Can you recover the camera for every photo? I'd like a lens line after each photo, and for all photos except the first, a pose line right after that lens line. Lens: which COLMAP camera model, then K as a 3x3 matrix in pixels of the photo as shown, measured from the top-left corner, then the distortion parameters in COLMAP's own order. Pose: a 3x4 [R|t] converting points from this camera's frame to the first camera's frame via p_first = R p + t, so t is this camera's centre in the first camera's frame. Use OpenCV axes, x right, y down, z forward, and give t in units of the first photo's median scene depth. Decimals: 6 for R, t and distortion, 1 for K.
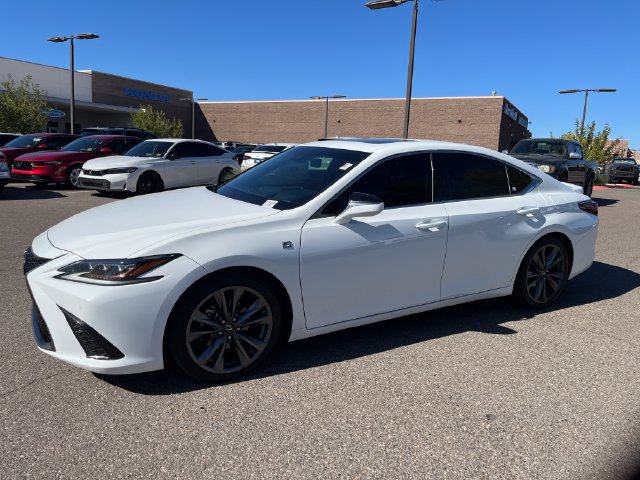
lens RADIAL K [[490.2, 0, 317.6], [0, 490.2, 237.4], [0, 0, 1]] dist [0.047694, -0.072694]
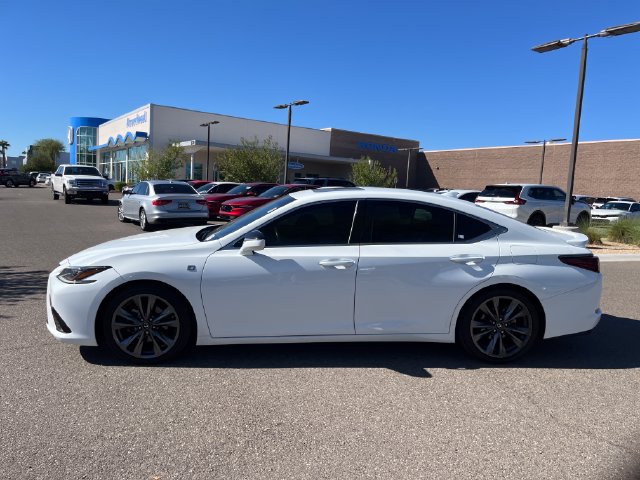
lens RADIAL K [[490.2, 0, 321.9], [0, 490.2, 237.9], [0, 0, 1]] dist [0.047694, -0.072694]
pose [[0.894031, 0.043621, -0.445876, 0.606263], [-0.084484, 0.993808, -0.072173, 0.000807], [0.439967, 0.102195, 0.892180, -0.021611]]
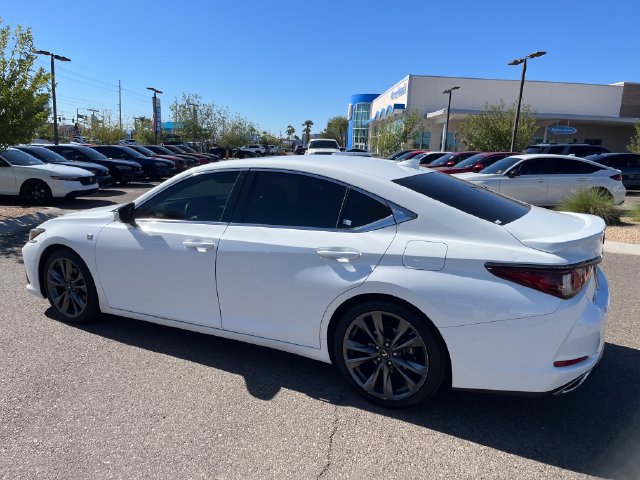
lens RADIAL K [[490.2, 0, 317.0], [0, 490.2, 241.0], [0, 0, 1]] dist [0.047694, -0.072694]
pose [[0.503085, 0.132175, -0.854070, 1.019832], [-0.153798, 0.986154, 0.062022, -0.111045], [0.850442, 0.100152, 0.516447, 0.604406]]
